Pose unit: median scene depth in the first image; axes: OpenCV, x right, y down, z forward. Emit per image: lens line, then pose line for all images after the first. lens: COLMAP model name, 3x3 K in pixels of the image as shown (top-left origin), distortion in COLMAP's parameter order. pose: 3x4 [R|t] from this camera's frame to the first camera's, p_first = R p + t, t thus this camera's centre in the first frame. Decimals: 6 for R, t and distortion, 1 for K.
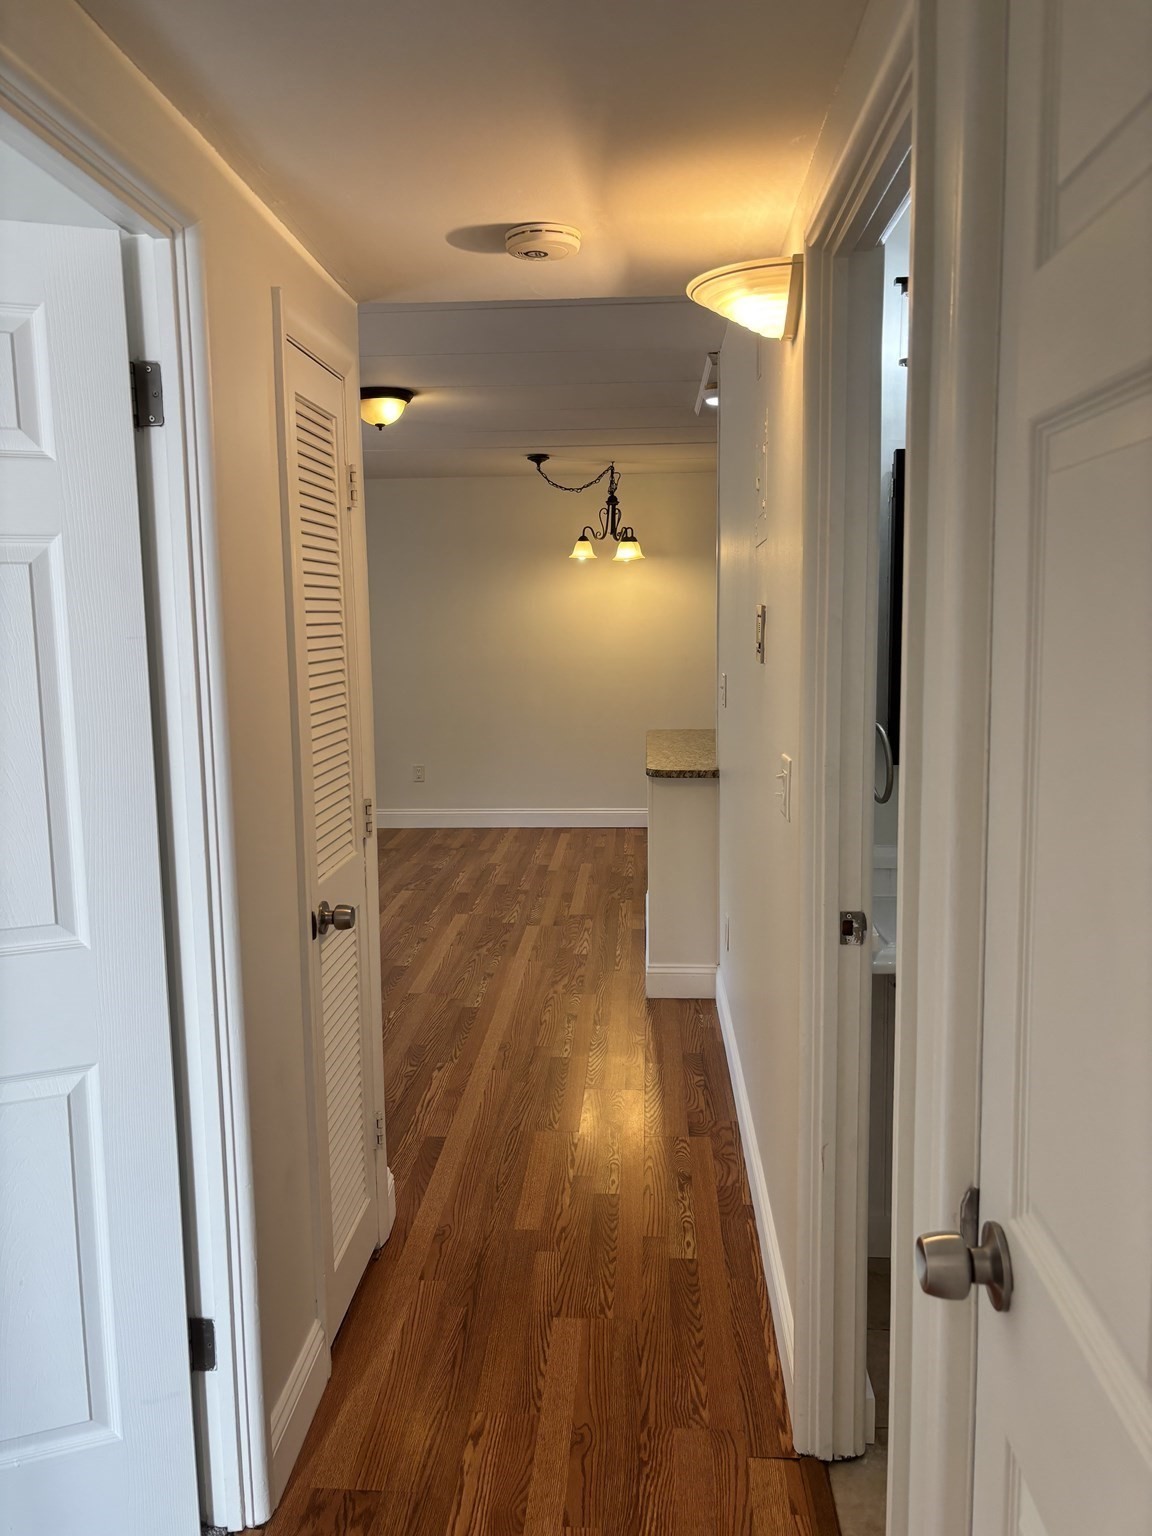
lens RADIAL K [[1162.3, 0, 578.6], [0, 1162.3, 766.1], [0, 0, 1]] dist [0.030409, -0.038359]
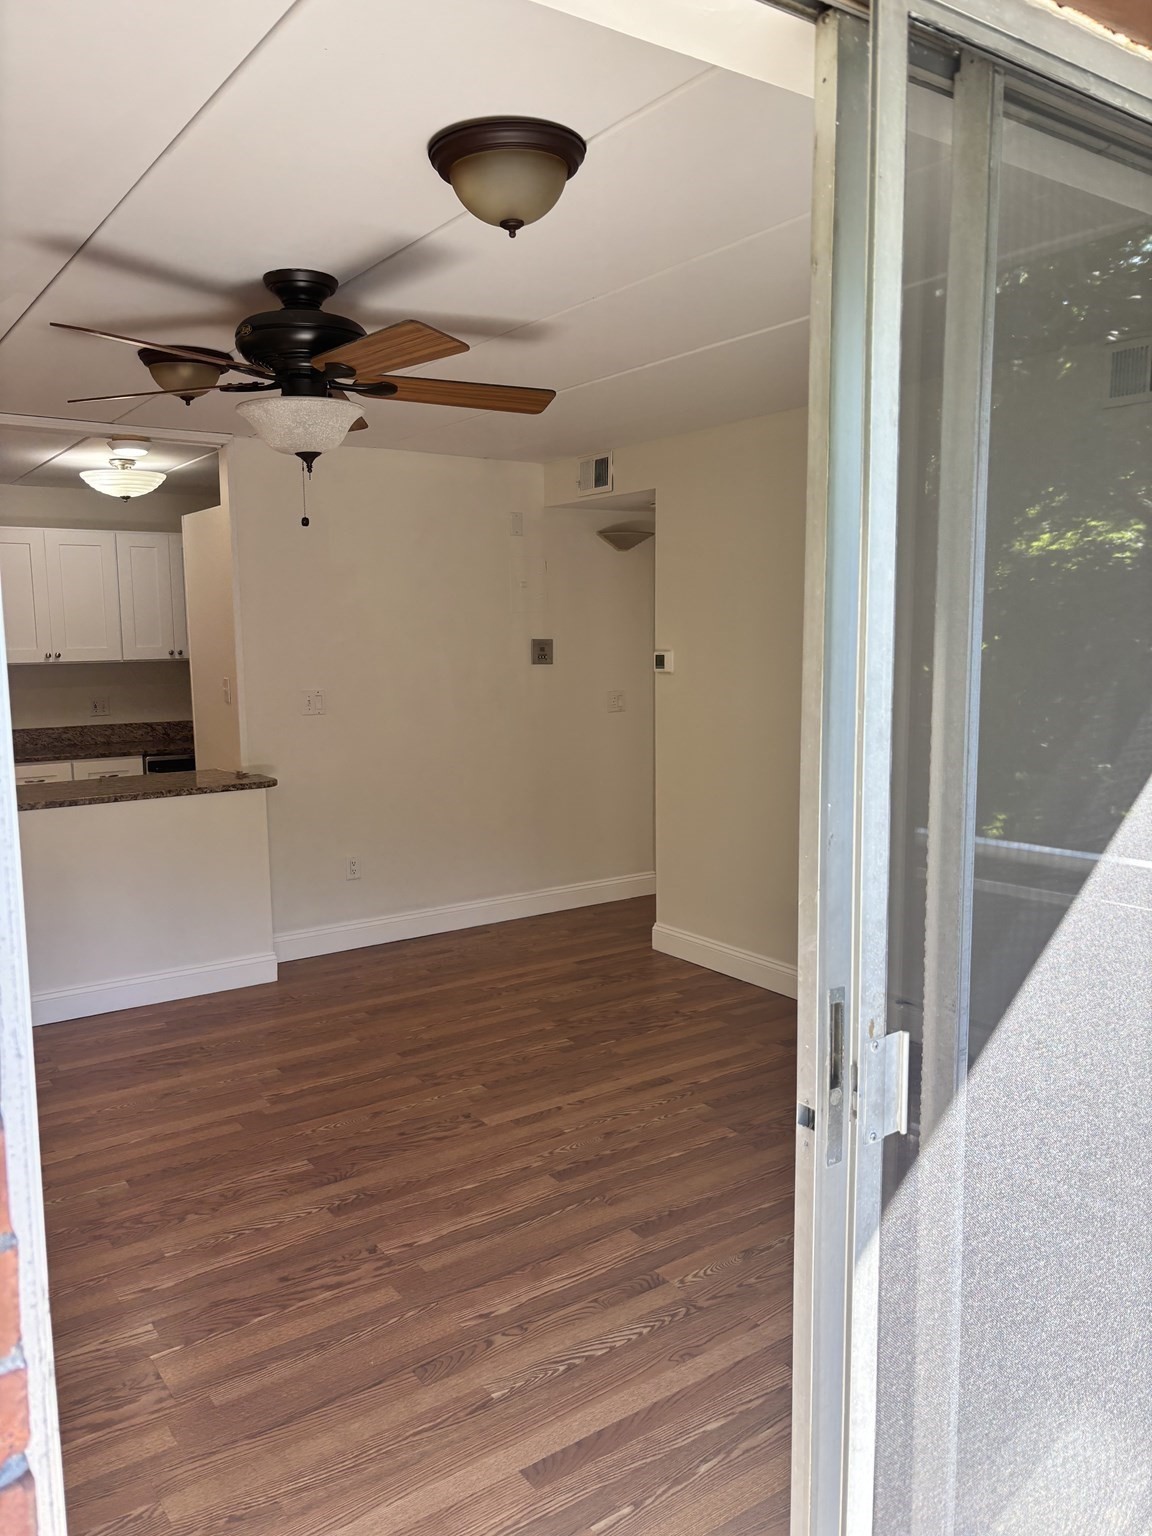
lens RADIAL K [[1162.3, 0, 560.1], [0, 1162.3, 767.2], [0, 0, 1]] dist [0.030409, -0.038359]
pose [[-0.621570, -0.067605, 0.780436, -0.901186], [0.126609, 0.974501, 0.185252, -0.165688], [-0.773060, 0.213957, -0.597161, 1.287092]]
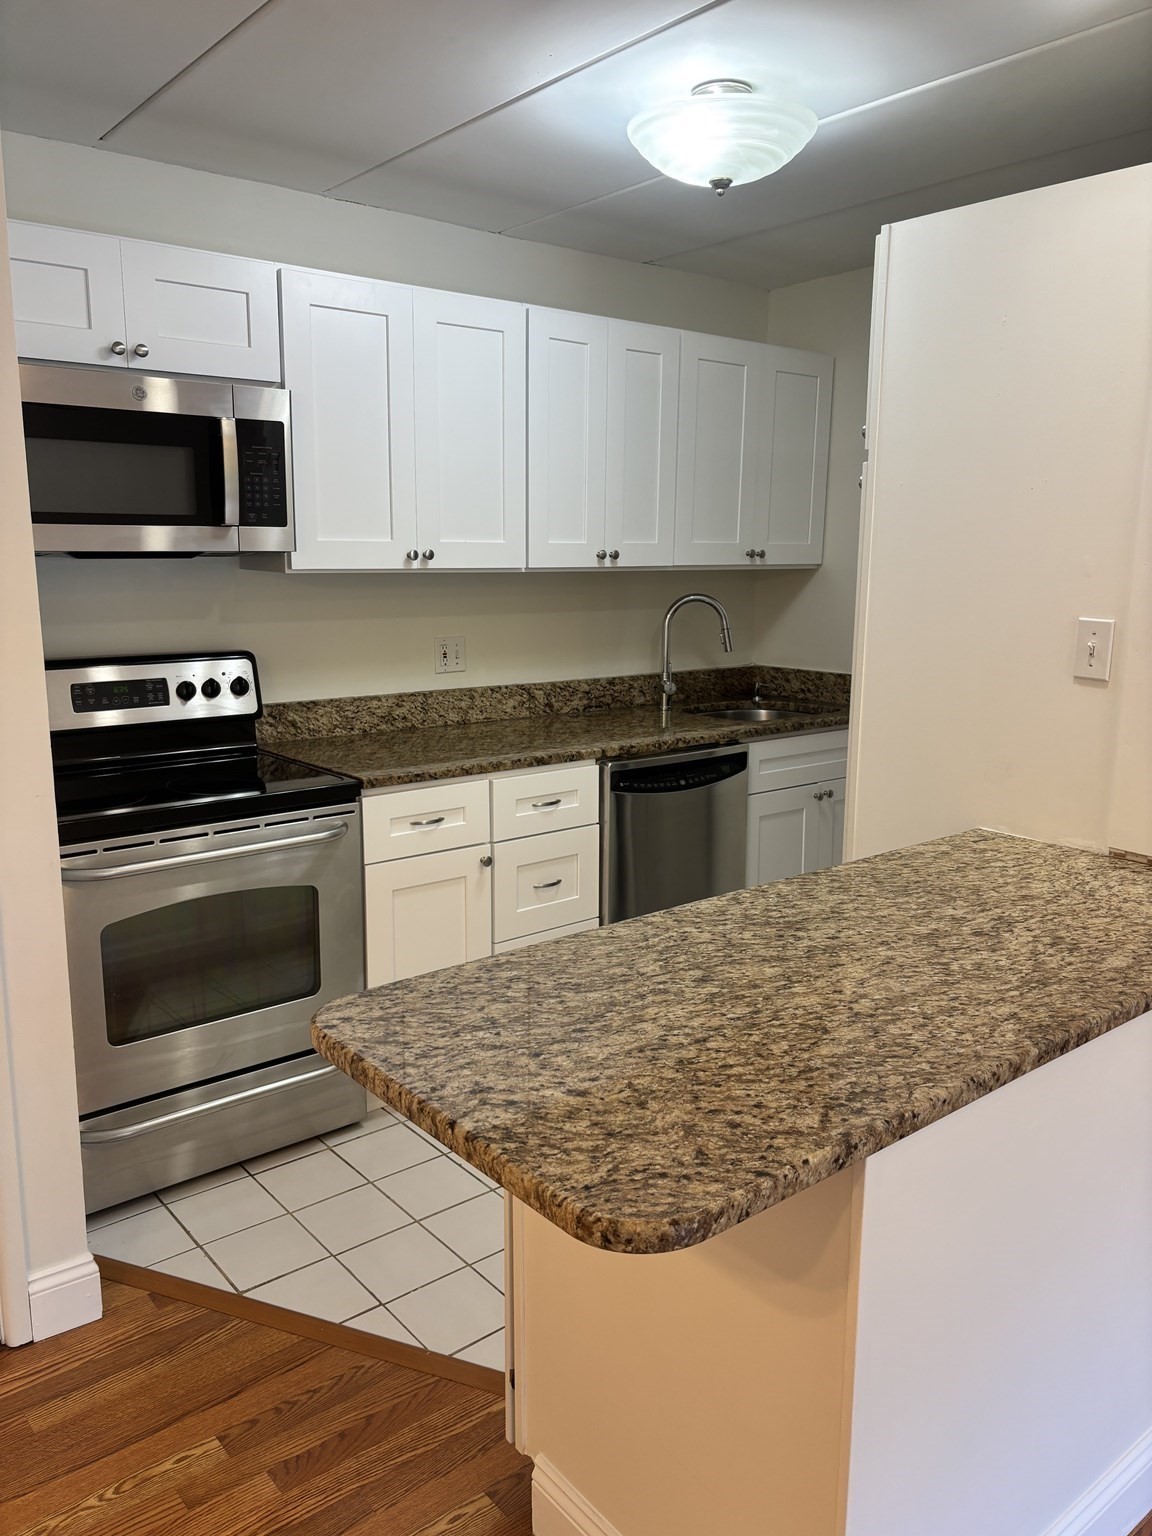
lens RADIAL K [[1162.3, 0, 590.5], [0, 1162.3, 764.9], [0, 0, 1]] dist [0.030409, -0.038359]
pose [[-0.685942, -0.126738, 0.716534, -0.052630], [0.096899, 0.960036, 0.262569, -0.165475], [-0.721176, 0.249538, -0.646248, 1.293659]]
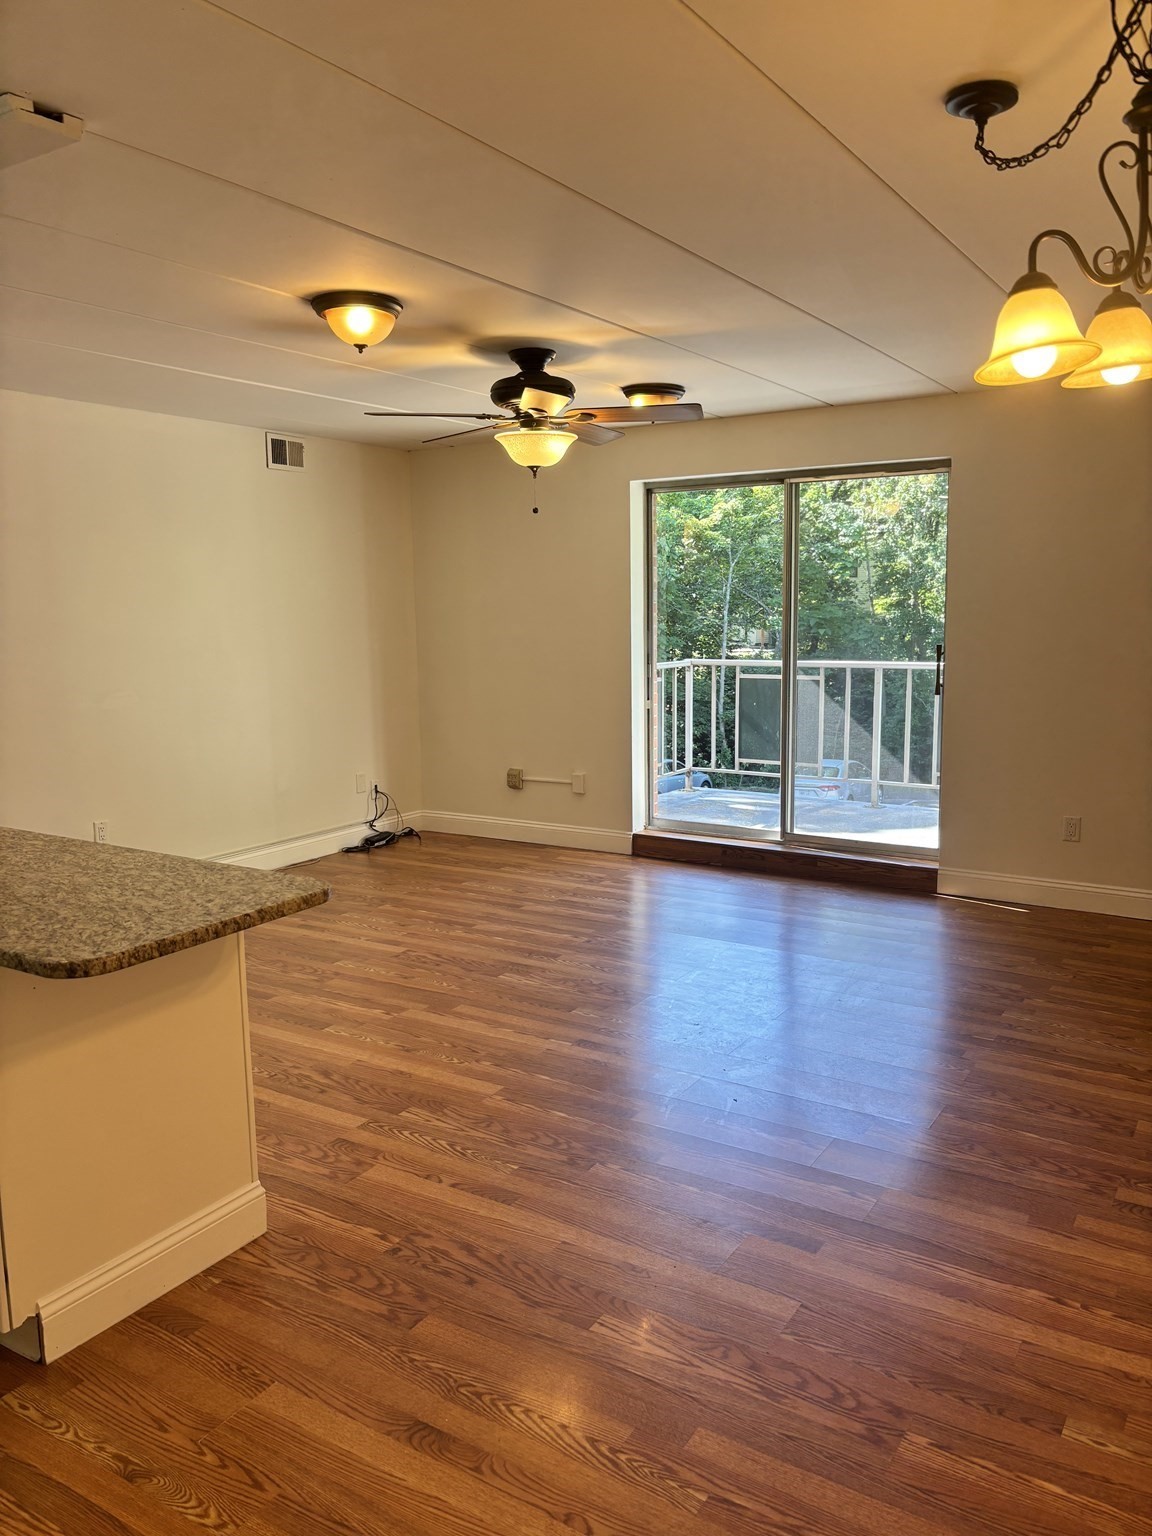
lens RADIAL K [[1162.3, 0, 586.6], [0, 1162.3, 769.7], [0, 0, 1]] dist [0.030409, -0.038359]
pose [[-0.479854, 0.156148, -0.863341, 0.438148], [-0.090631, 0.969948, 0.225803, -0.205358], [0.872654, 0.186598, -0.451282, 1.487191]]
